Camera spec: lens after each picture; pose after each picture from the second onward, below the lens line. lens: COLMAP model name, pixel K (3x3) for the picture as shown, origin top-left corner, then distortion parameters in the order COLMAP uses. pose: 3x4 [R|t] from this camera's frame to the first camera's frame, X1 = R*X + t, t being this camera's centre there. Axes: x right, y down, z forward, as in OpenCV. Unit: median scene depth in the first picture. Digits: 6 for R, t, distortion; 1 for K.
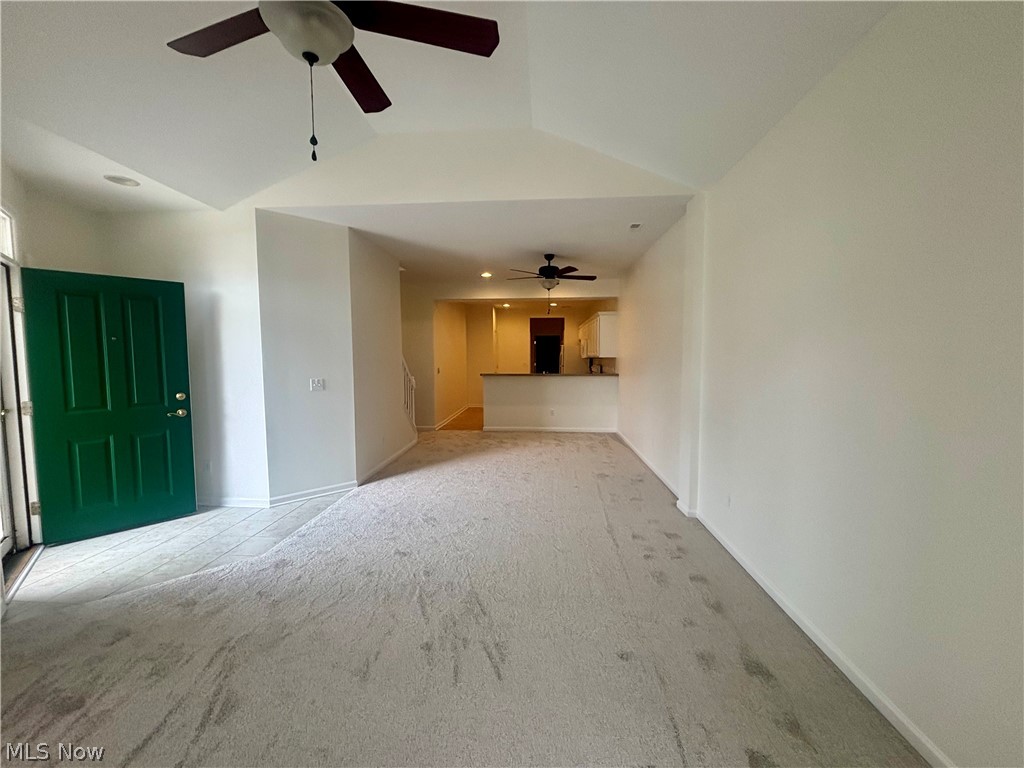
lens RADIAL K [[411.9, 0, 514.2], [0, 411.9, 383.2], [0, 0, 1]] dist [0.002954, 0.000463]
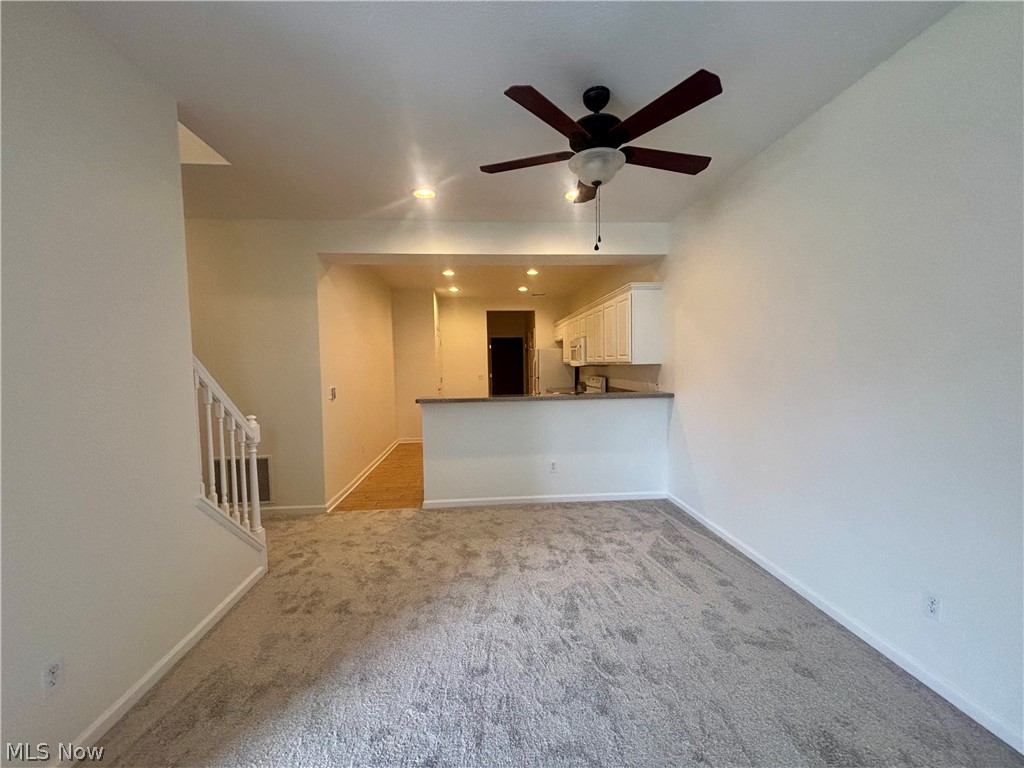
lens RADIAL K [[411.9, 0, 514.2], [0, 411.9, 383.2], [0, 0, 1]] dist [0.002954, 0.000463]
pose [[0.988542, -0.022483, 0.149259, -0.032835], [0.025813, 0.999458, -0.020412, -0.026664], [-0.148719, 0.024031, 0.988587, 0.425078]]
